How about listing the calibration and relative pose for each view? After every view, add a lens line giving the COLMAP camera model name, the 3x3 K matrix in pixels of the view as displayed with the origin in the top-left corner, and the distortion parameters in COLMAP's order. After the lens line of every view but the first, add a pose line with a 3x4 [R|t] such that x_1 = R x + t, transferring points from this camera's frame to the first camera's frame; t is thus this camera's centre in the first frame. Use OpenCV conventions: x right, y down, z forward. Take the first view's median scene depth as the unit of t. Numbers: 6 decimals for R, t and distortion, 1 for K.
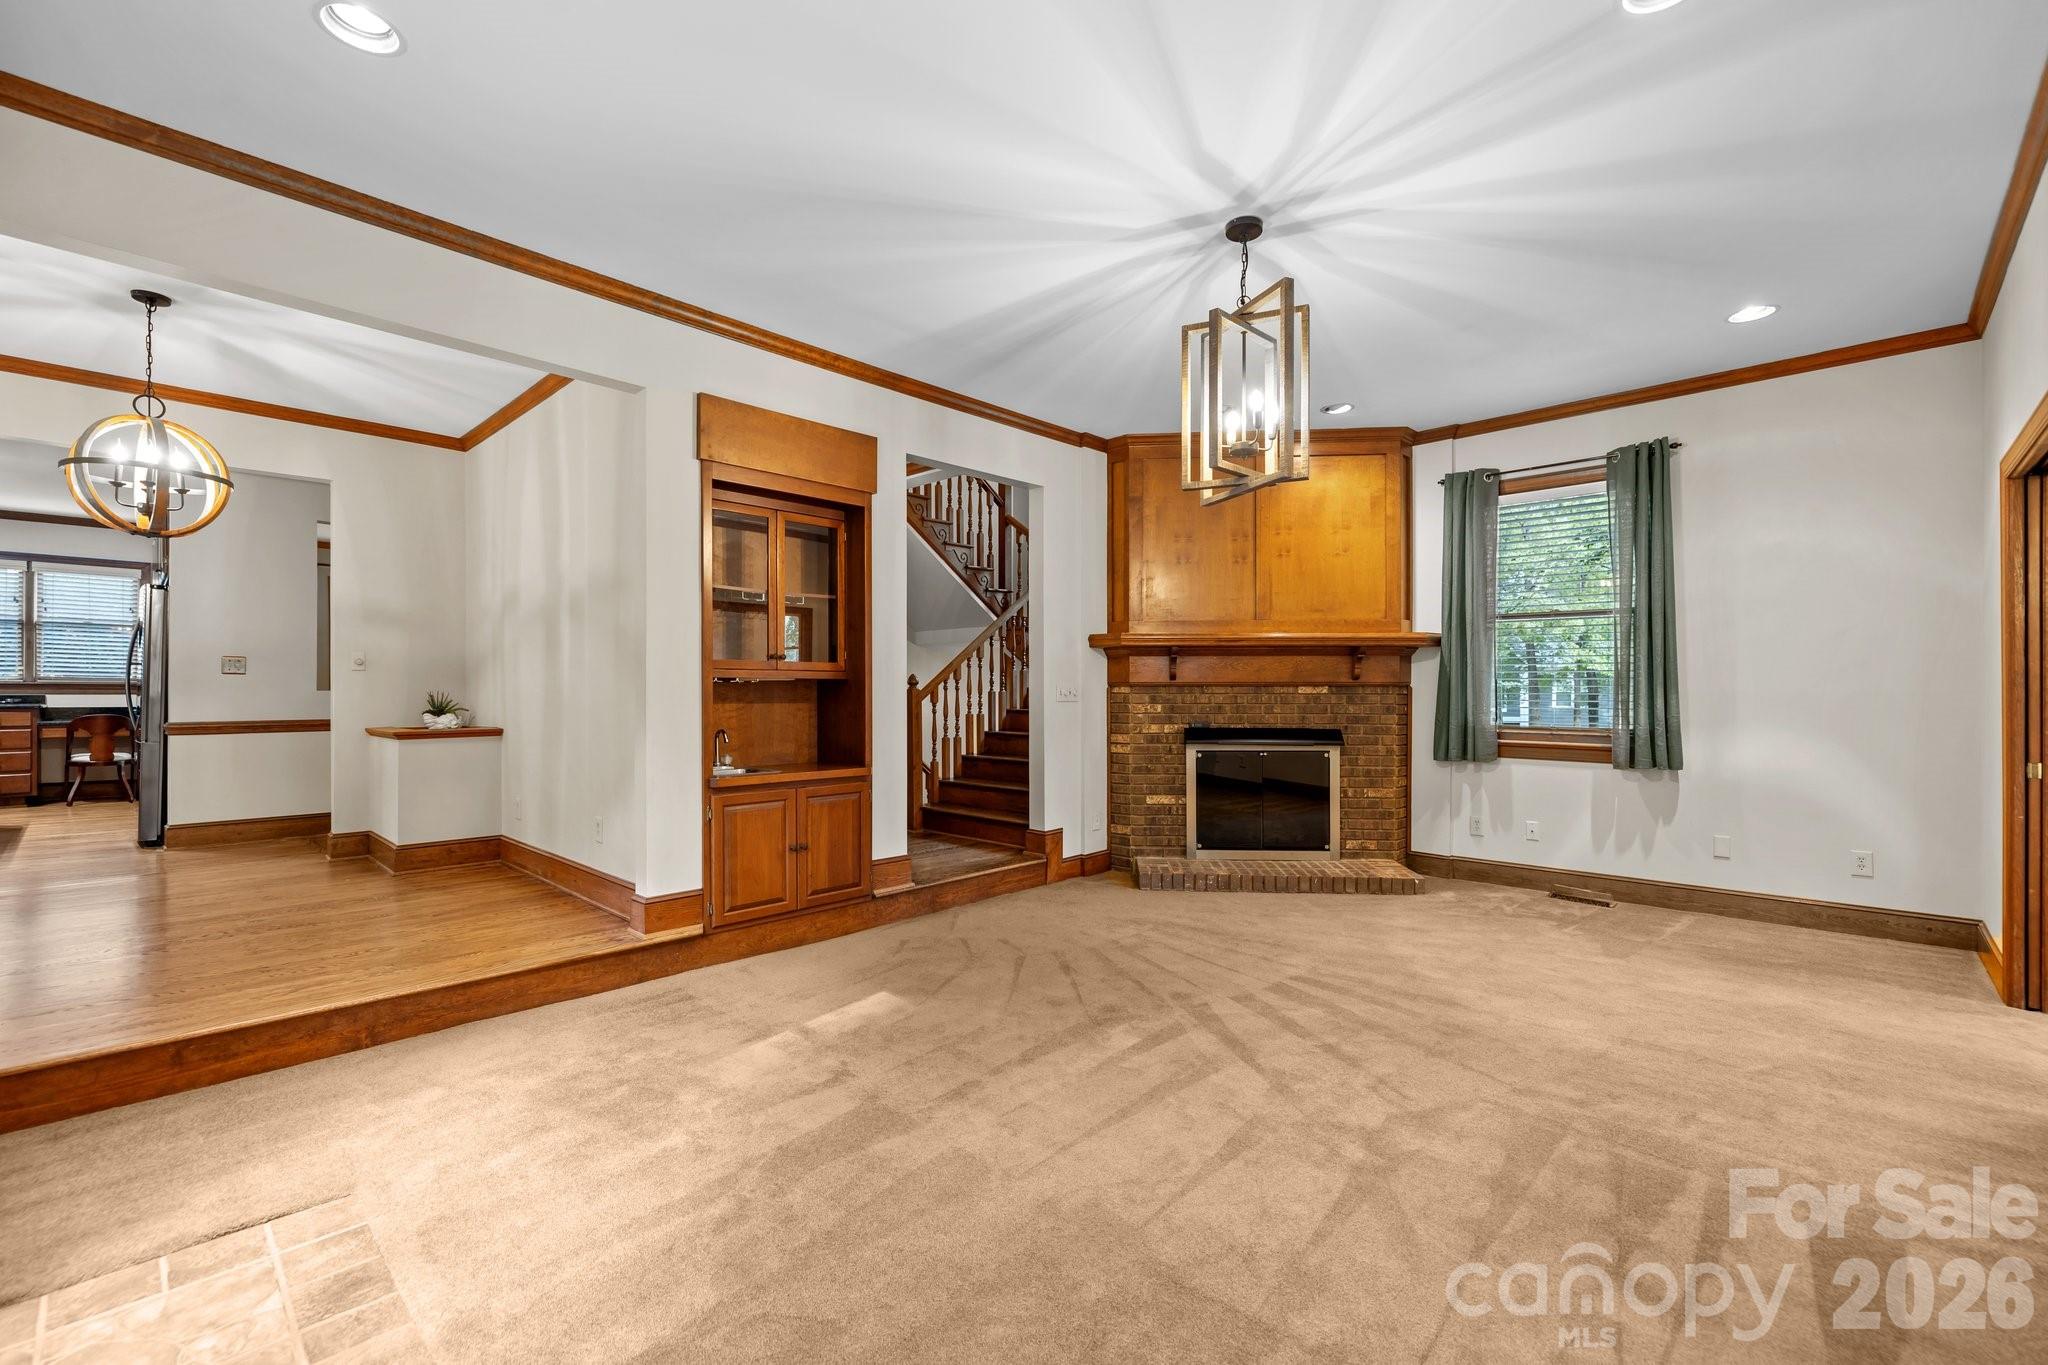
lens RADIAL K [[871.2, 0, 1012.9], [0, 871.2, 687.9], [0, 0, 1]] dist [-0.000868, -0.000537]
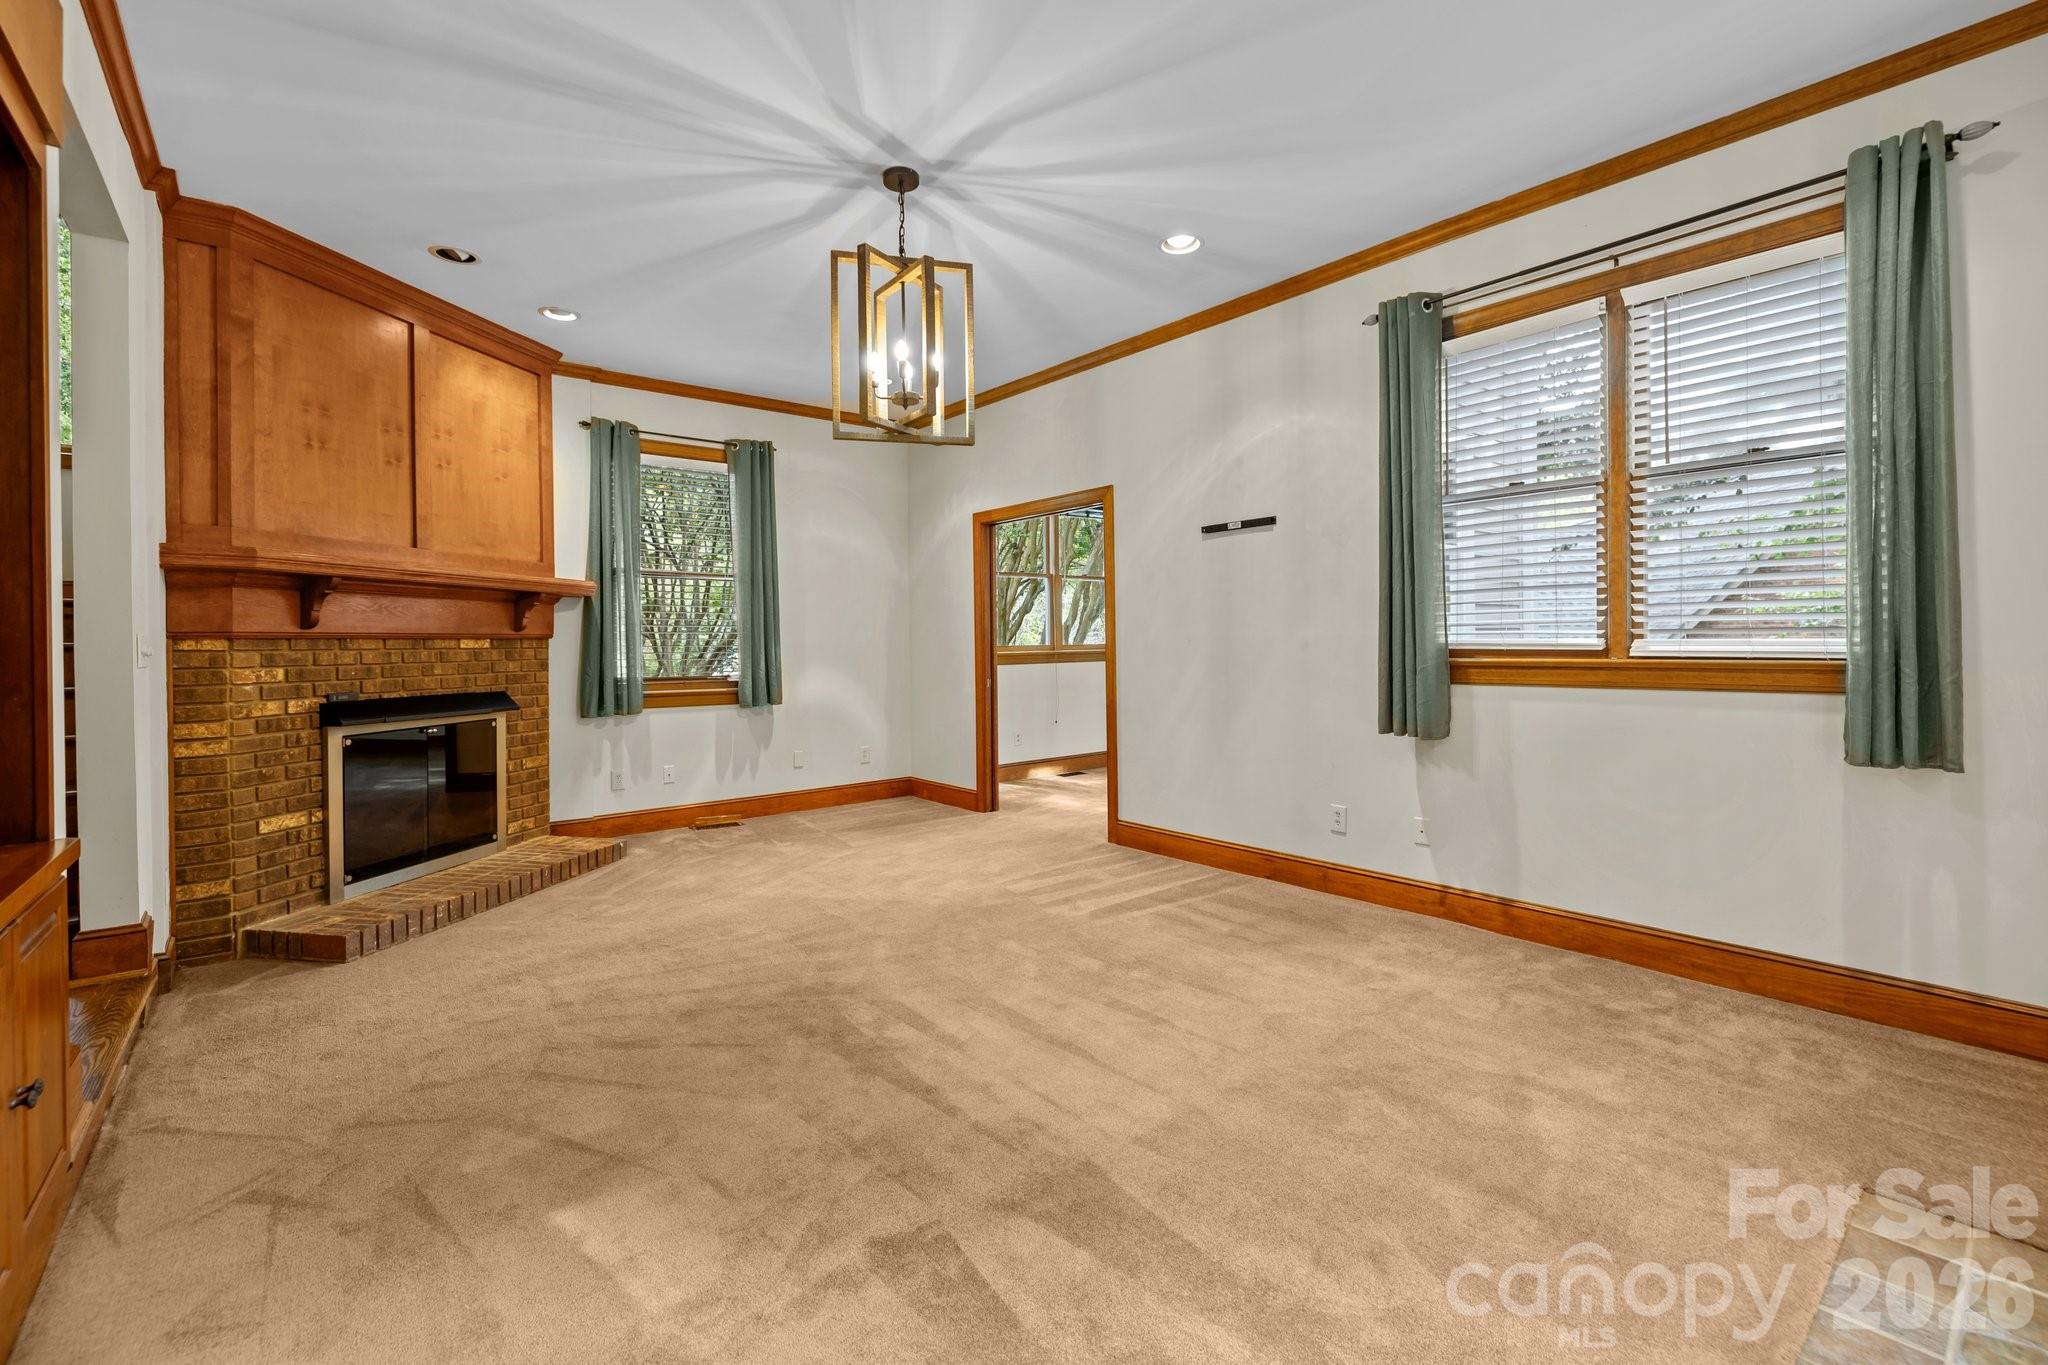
lens RADIAL K [[889.9, 0, 1023.9], [0, 889.9, 639.0], [0, 0, 1]] dist [0.000195, -0.000486]
pose [[0.111583, 0.001948, 0.993753, -0.404997], [0.008047, 0.999964, -0.002864, 0.004323], [-0.993723, 0.008316, 0.111563, 0.410991]]
